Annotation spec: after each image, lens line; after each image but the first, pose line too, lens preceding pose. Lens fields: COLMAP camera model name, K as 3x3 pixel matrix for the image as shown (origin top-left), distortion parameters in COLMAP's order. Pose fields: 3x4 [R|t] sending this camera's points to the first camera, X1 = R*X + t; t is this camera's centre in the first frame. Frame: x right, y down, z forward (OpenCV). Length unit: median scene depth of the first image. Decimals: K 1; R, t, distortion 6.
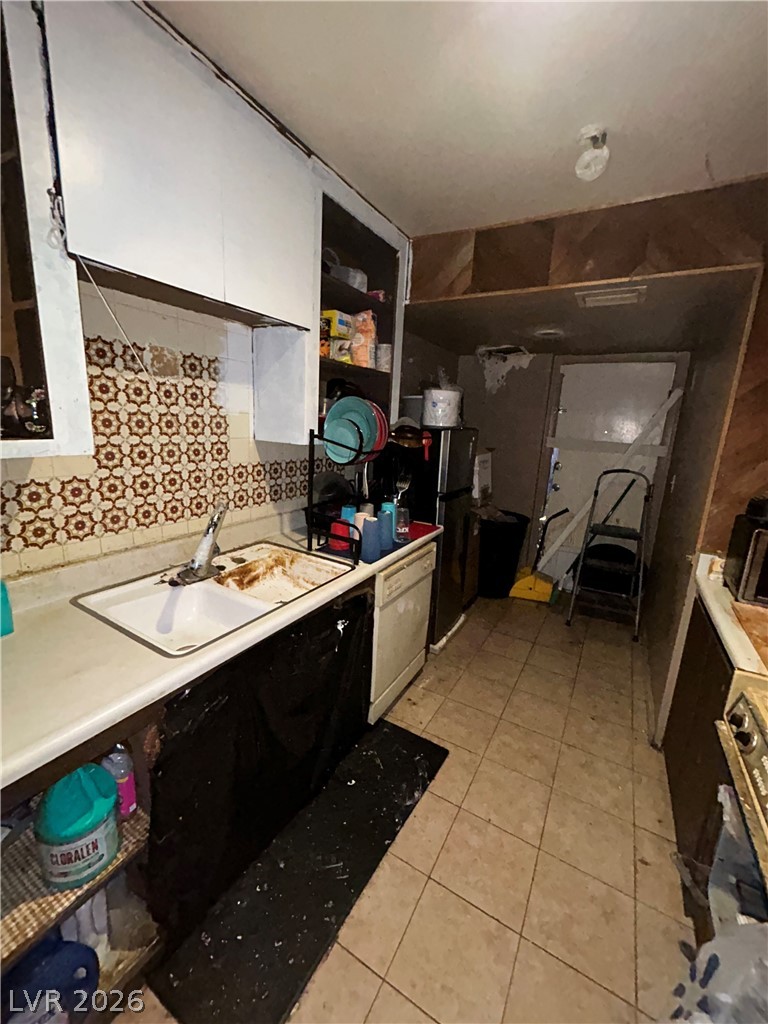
lens RADIAL K [[413.7, 0, 384.0], [0, 413.7, 512.0], [0, 0, 1]] dist [-0.003461, 0.002776]
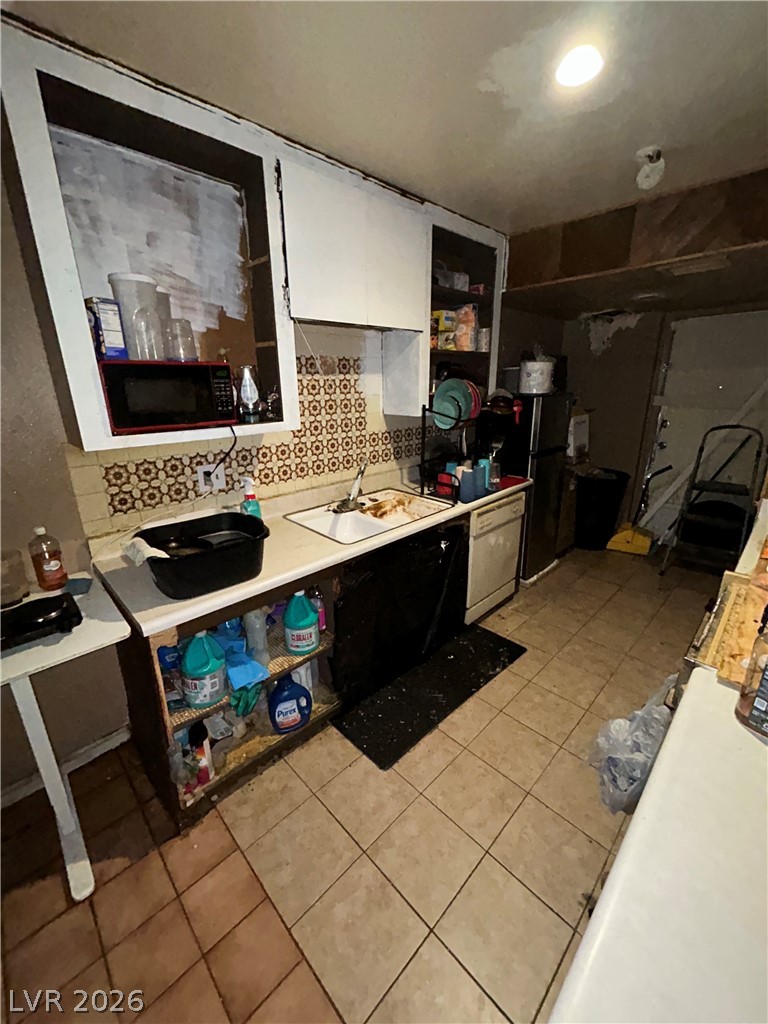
lens RADIAL K [[413.7, 0, 384.0], [0, 413.7, 512.0], [0, 0, 1]] dist [-0.003461, 0.002776]
pose [[0.962650, 0.018668, -0.270104, 0.067387], [0.003289, 0.996740, 0.080608, 0.039606], [0.270728, -0.078486, 0.959451, -0.344385]]
